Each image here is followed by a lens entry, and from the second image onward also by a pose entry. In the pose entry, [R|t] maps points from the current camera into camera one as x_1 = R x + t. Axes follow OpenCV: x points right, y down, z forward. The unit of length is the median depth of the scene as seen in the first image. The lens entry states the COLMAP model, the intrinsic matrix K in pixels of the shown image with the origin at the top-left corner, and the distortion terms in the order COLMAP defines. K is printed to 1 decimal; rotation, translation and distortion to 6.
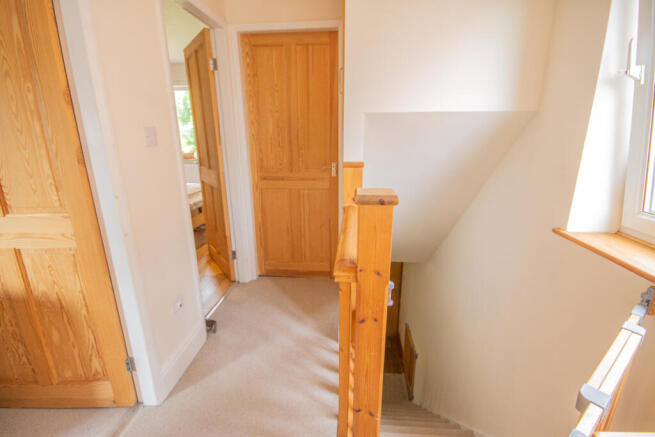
lens RADIAL K [[312.2, 0, 330.9], [0, 312.2, 220.7], [0, 0, 1]] dist [-0.002848, -0.000044]
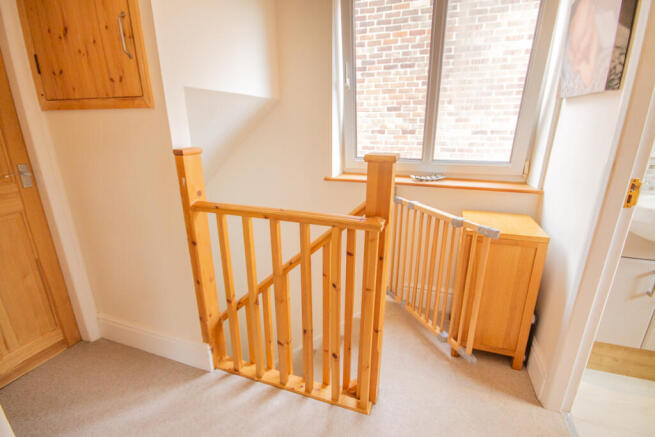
lens RADIAL K [[312.2, 0, 330.9], [0, 312.2, 220.7], [0, 0, 1]] dist [-0.002848, -0.000044]
pose [[0.254573, -0.292206, 0.921850, -0.646948], [0.266177, 0.937609, 0.223695, -0.097193], [-0.929700, 0.188429, 0.316468, 0.448457]]
